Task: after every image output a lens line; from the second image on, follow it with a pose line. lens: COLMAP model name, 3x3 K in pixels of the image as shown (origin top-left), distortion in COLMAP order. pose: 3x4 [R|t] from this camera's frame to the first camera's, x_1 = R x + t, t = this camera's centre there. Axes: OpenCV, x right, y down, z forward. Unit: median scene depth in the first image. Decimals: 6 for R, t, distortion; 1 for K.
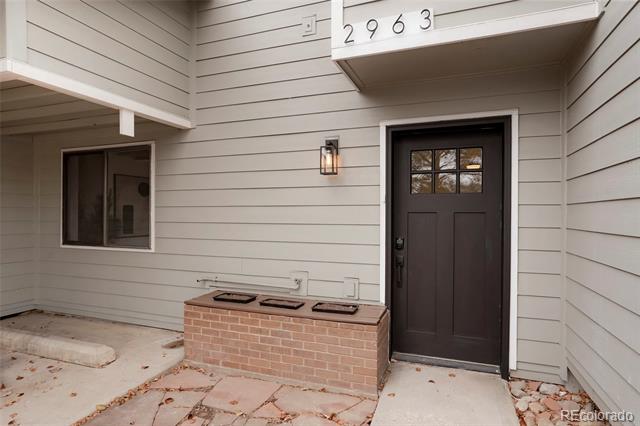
lens RADIAL K [[356.5, 0, 320.3], [0, 356.5, 217.3], [0, 0, 1]] dist [0.000581, 0.000480]
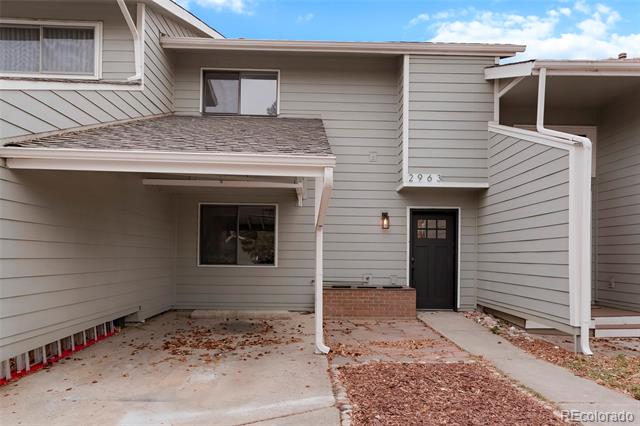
lens RADIAL K [[460.8, 0, 319.4], [0, 460.8, 253.7], [0, 0, 1]] dist [0.010394, 0.002740]
pose [[0.930903, 0.010764, 0.365109, -1.413177], [-0.007257, 0.999913, -0.010976, 0.070159], [-0.365195, 0.007568, 0.930900, -1.518432]]
